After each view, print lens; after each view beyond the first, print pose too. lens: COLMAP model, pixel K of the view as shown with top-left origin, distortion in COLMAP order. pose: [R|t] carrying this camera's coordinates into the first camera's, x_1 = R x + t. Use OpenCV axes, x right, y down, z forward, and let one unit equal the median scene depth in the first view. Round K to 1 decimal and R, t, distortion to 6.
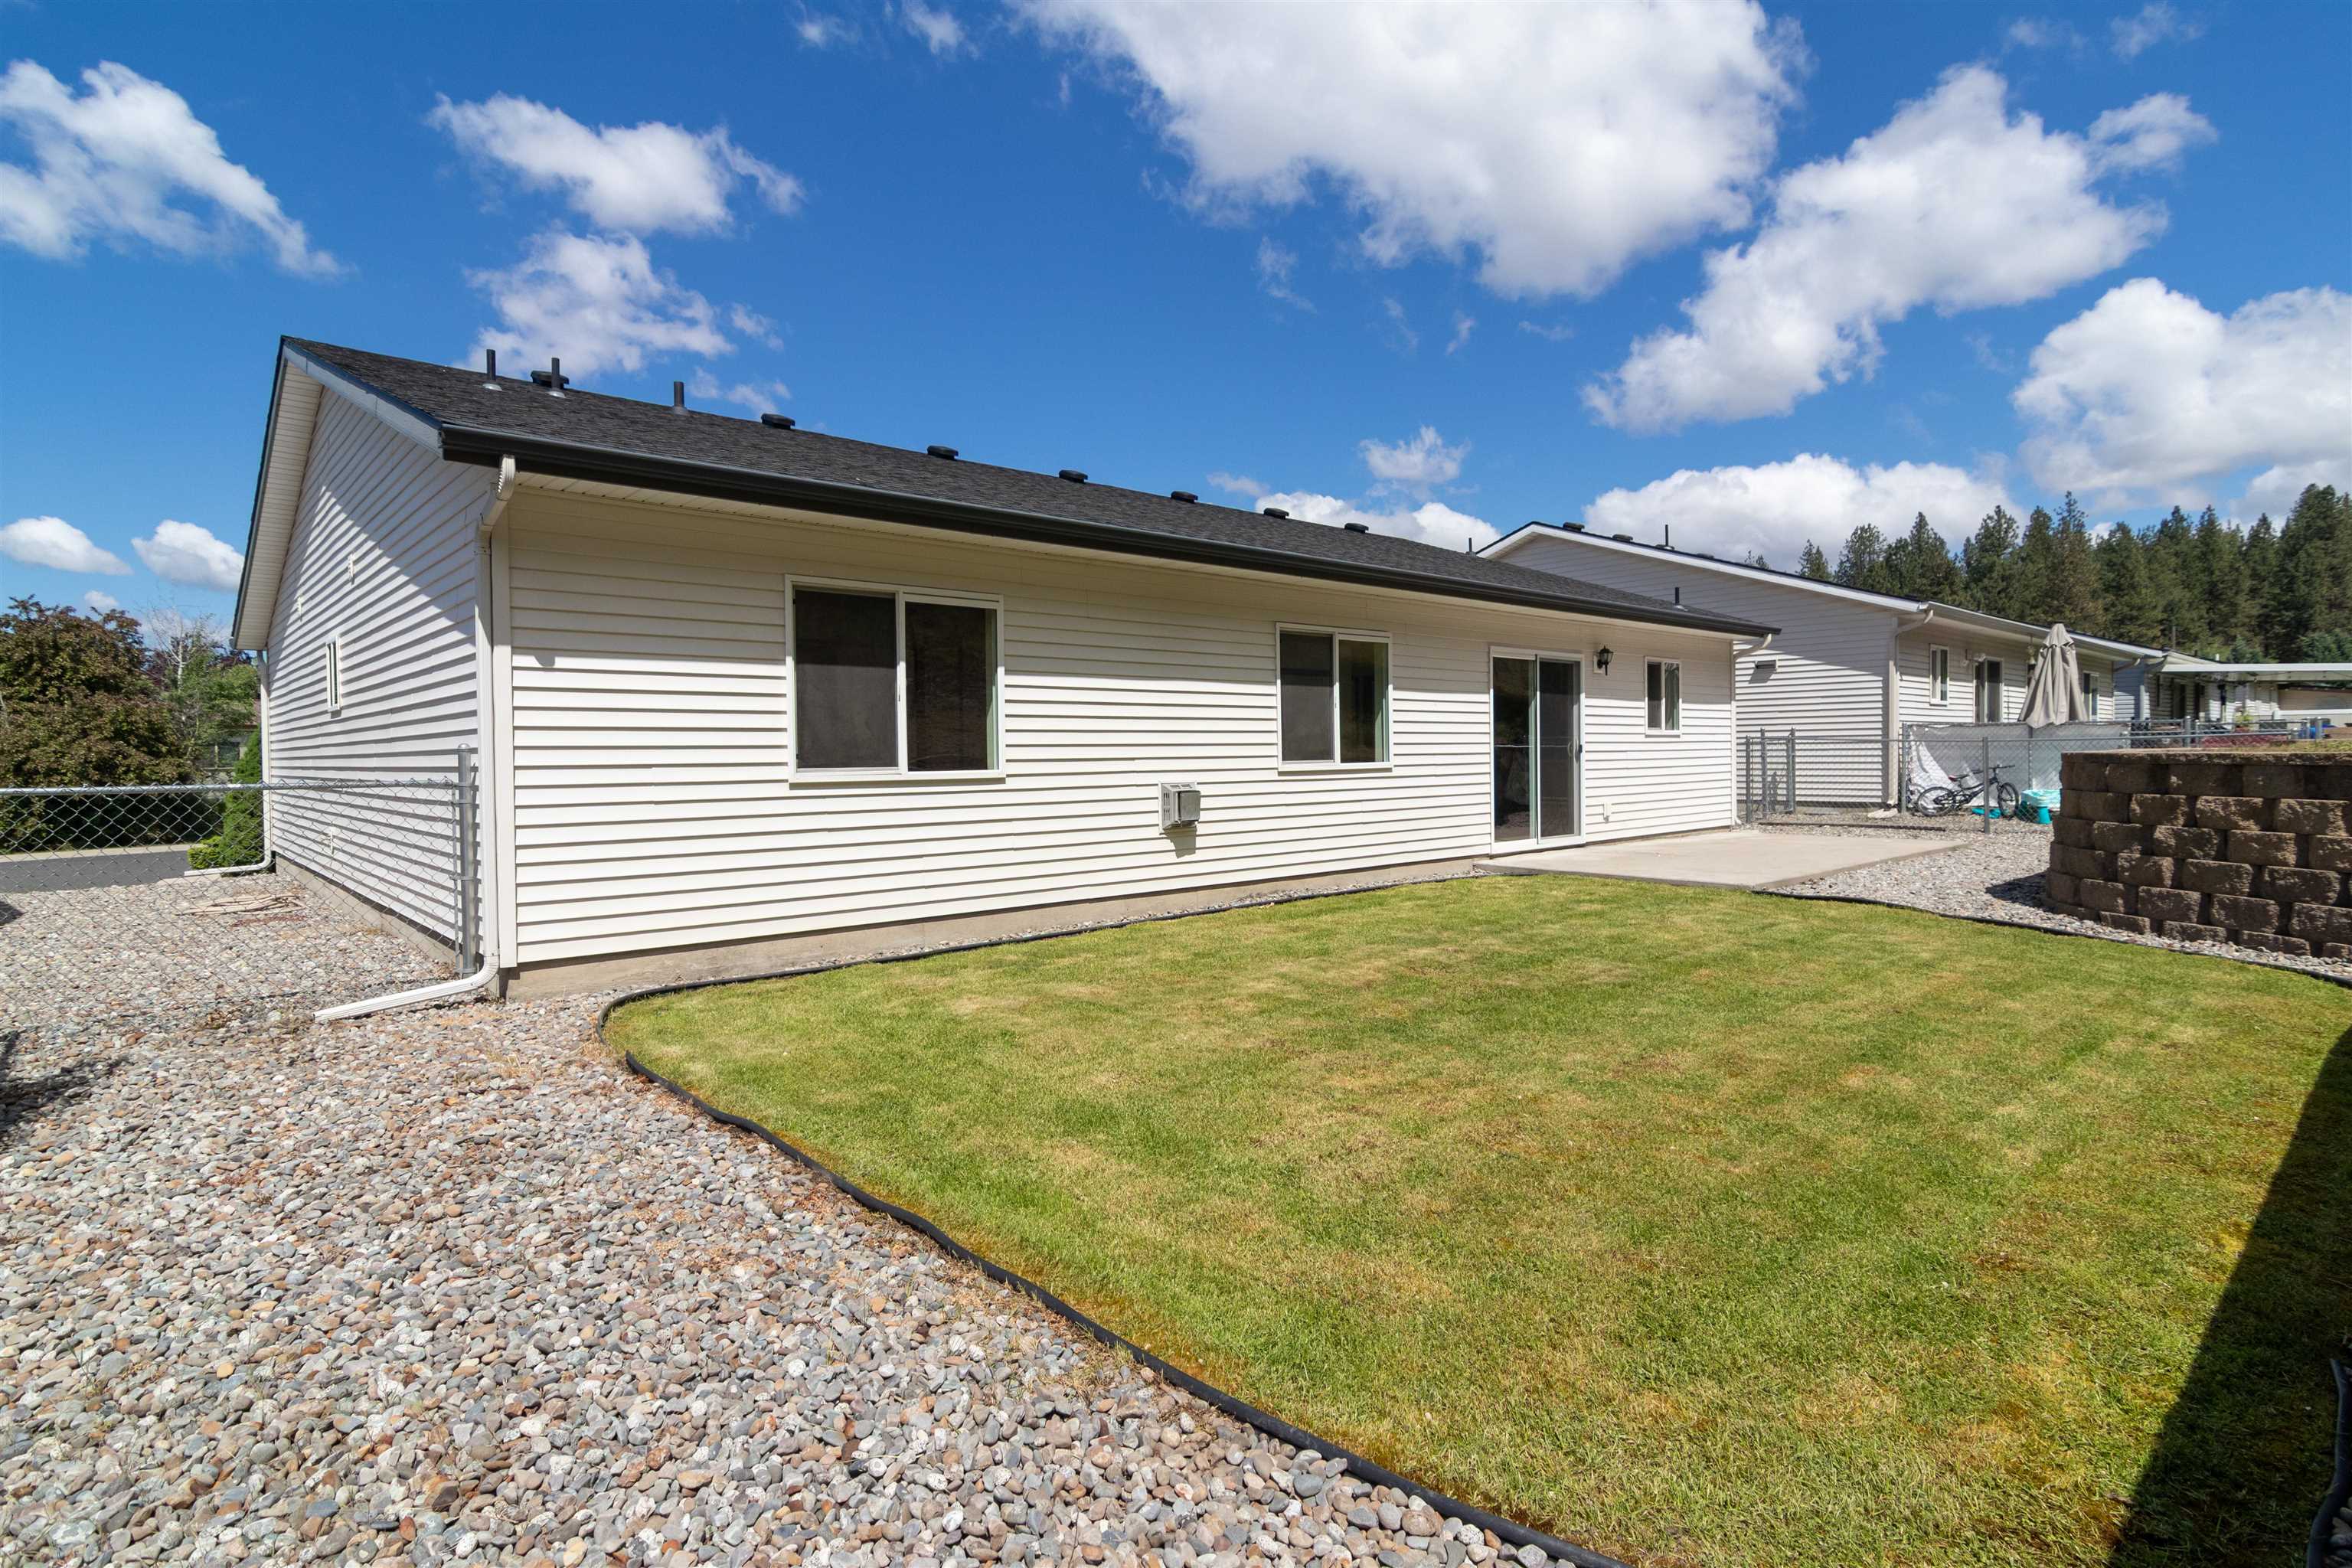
lens RADIAL K [[1195.3, 0, 1173.0], [0, 1195.3, 776.8], [0, 0, 1]] dist [-0.005263, 0.001428]
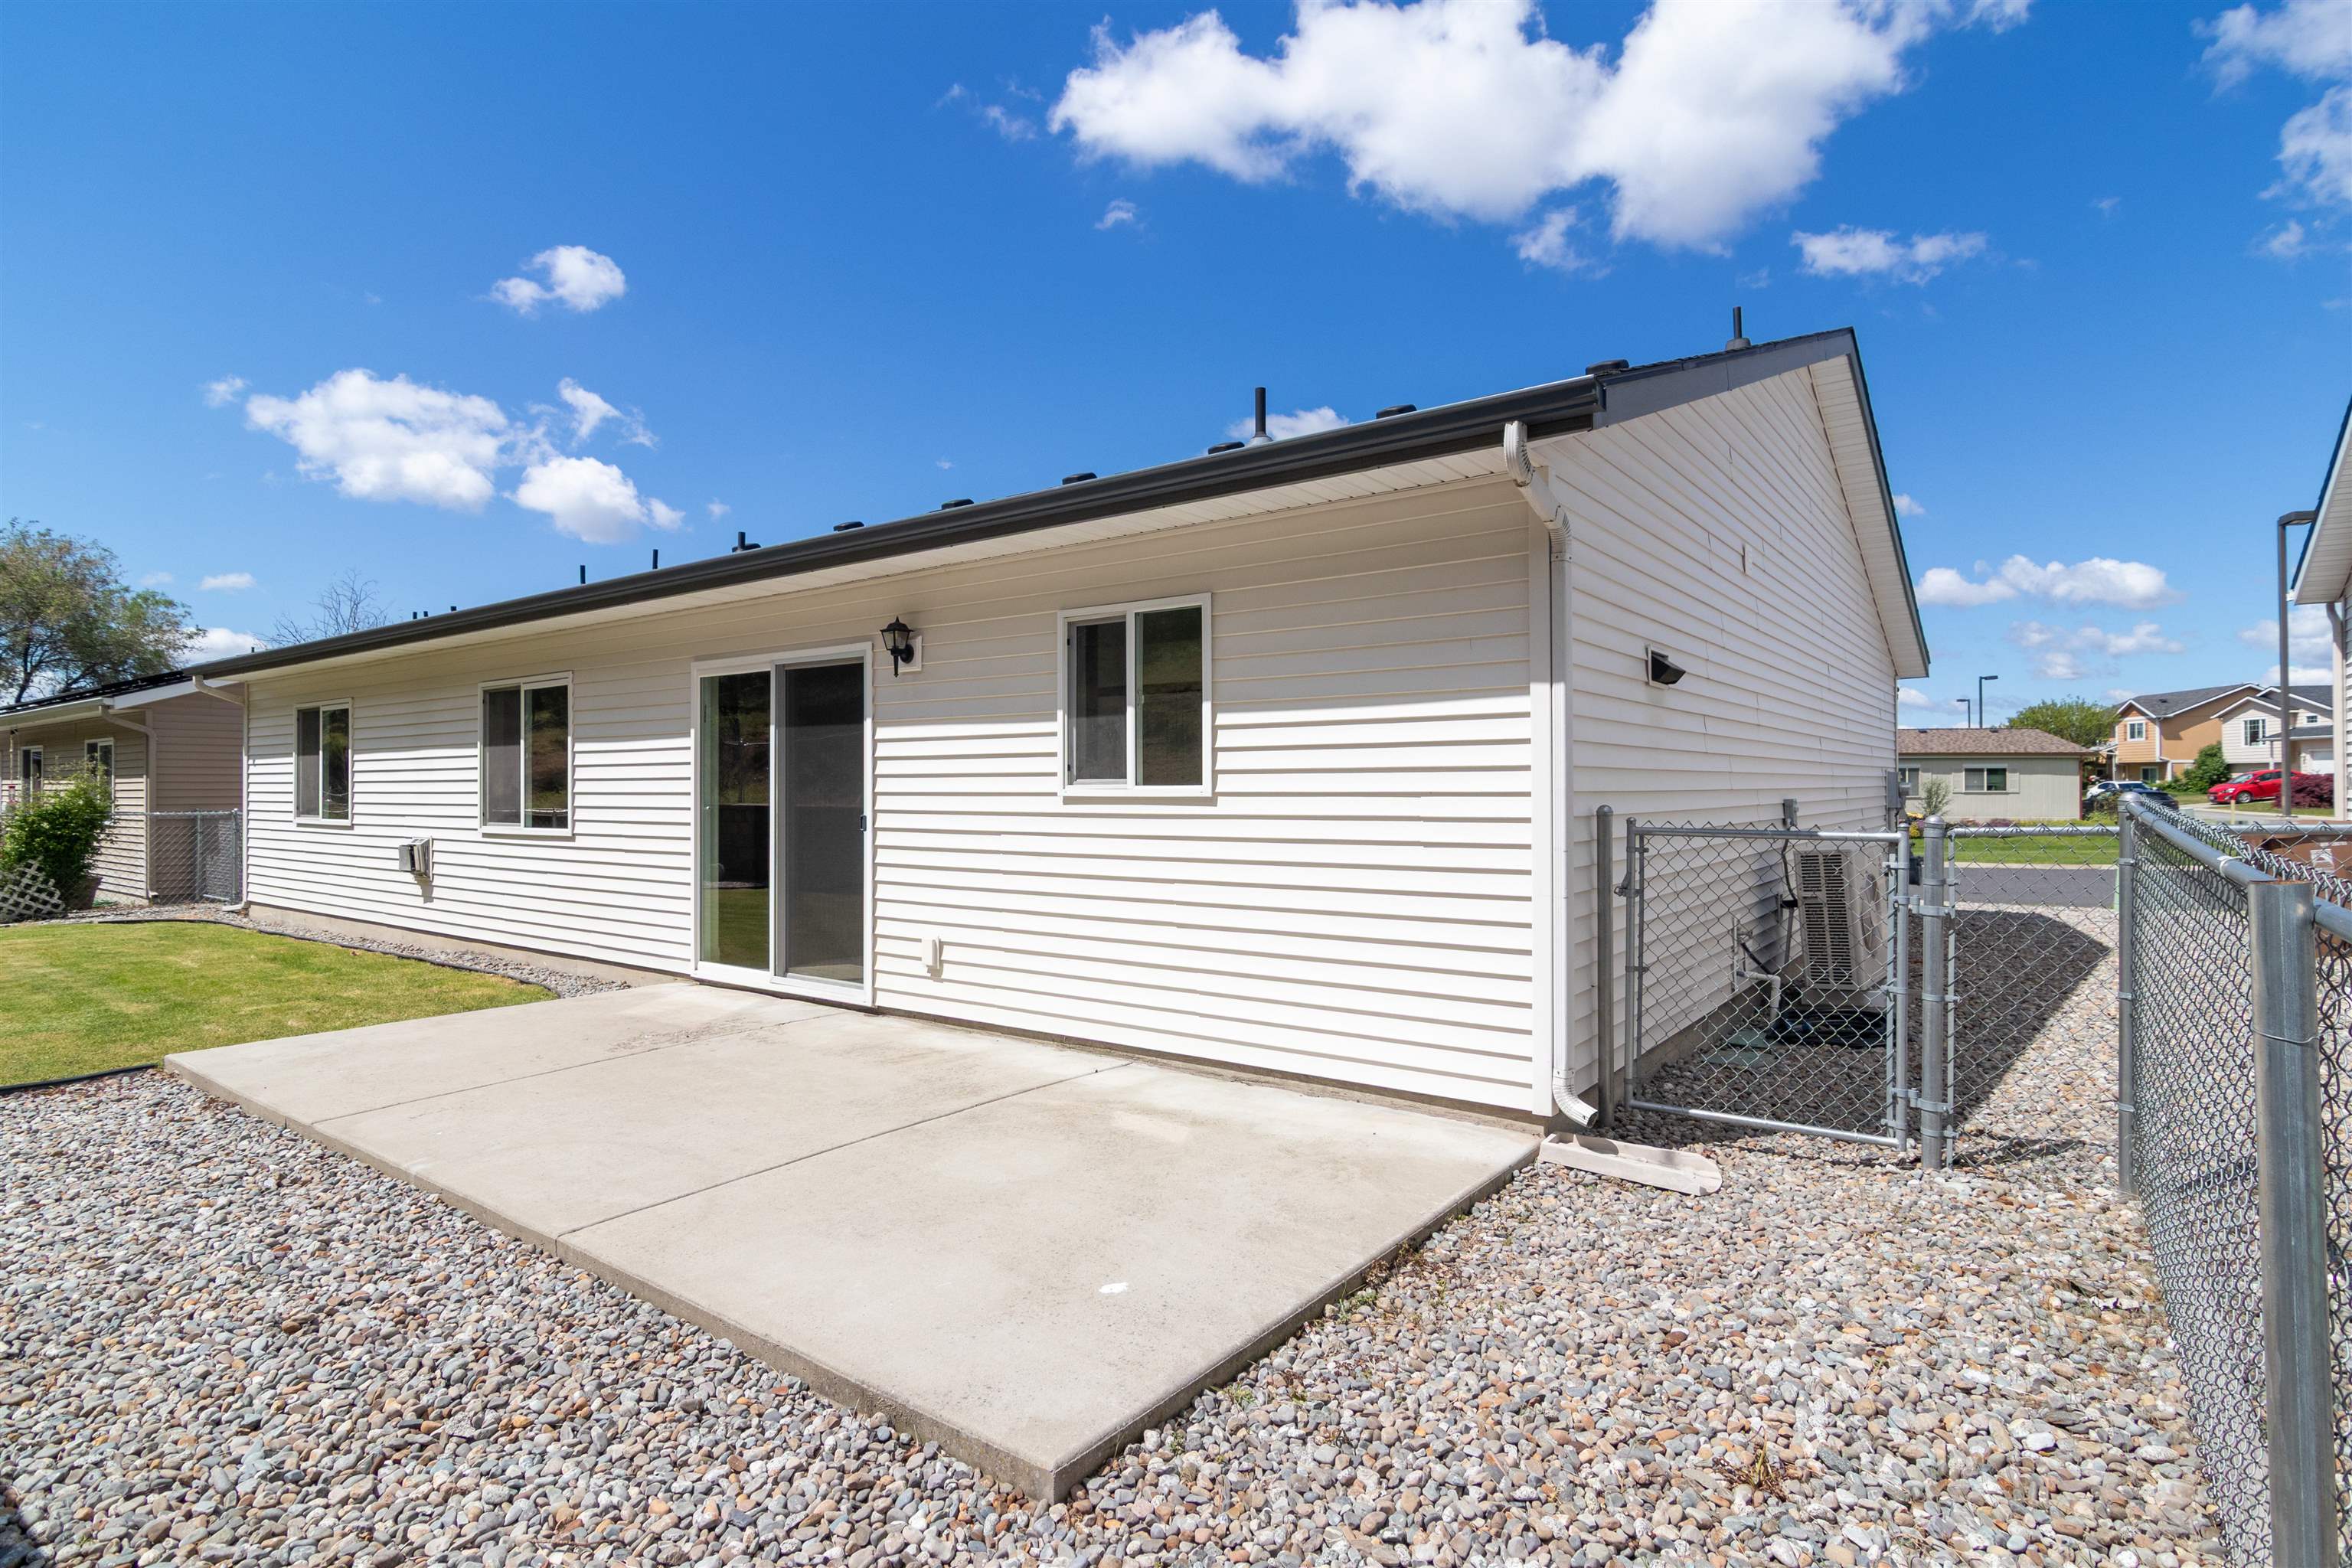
lens RADIAL K [[1195.3, 0, 1176.0], [0, 1195.3, 778.4], [0, 0, 1]] dist [-0.005263, 0.001428]
pose [[0.200589, 0.002192, -0.979673, 0.872820], [-0.020096, 0.999796, -0.001877, -0.044145], [0.979469, 0.020064, 0.200593, 1.012640]]
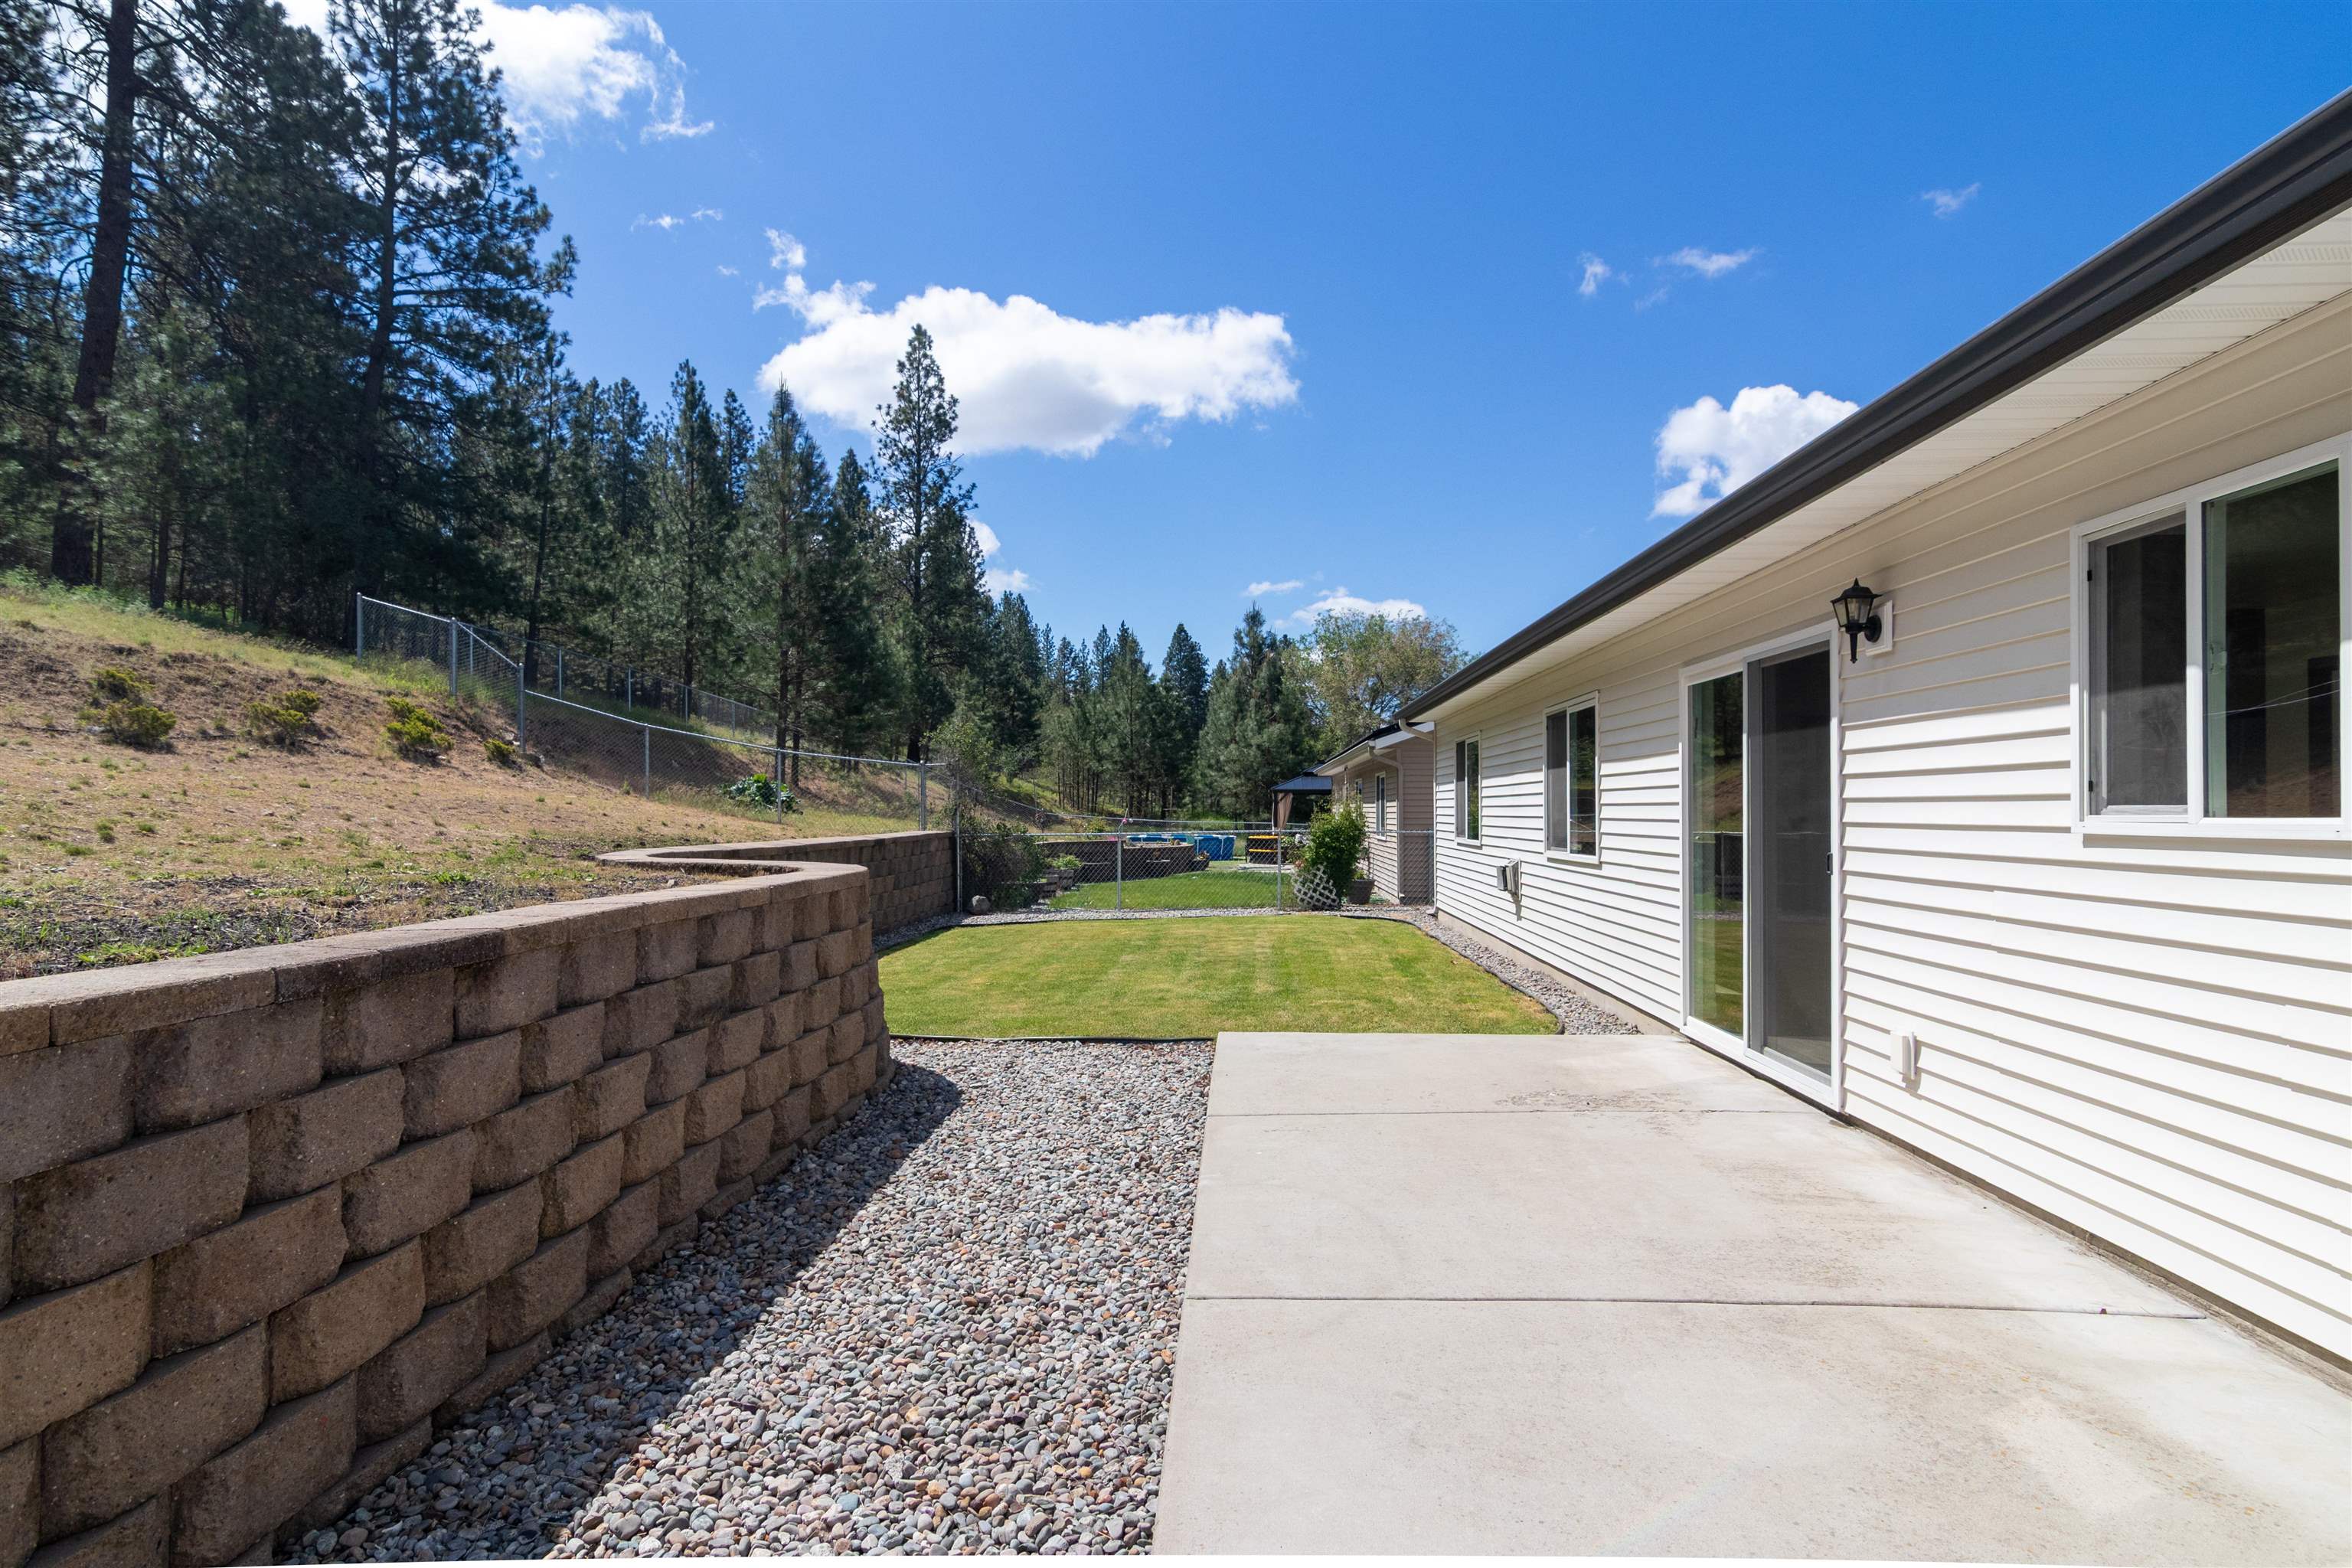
lens RADIAL K [[1195.3, 0, 1168.3], [0, 1195.3, 806.6], [0, 0, 1]] dist [-0.005263, 0.001428]
pose [[-0.713991, 0.009748, -0.700087, 0.759056], [-0.004139, 0.999827, 0.018143, -0.047490], [0.700143, 0.015851, -0.713827, 1.109853]]
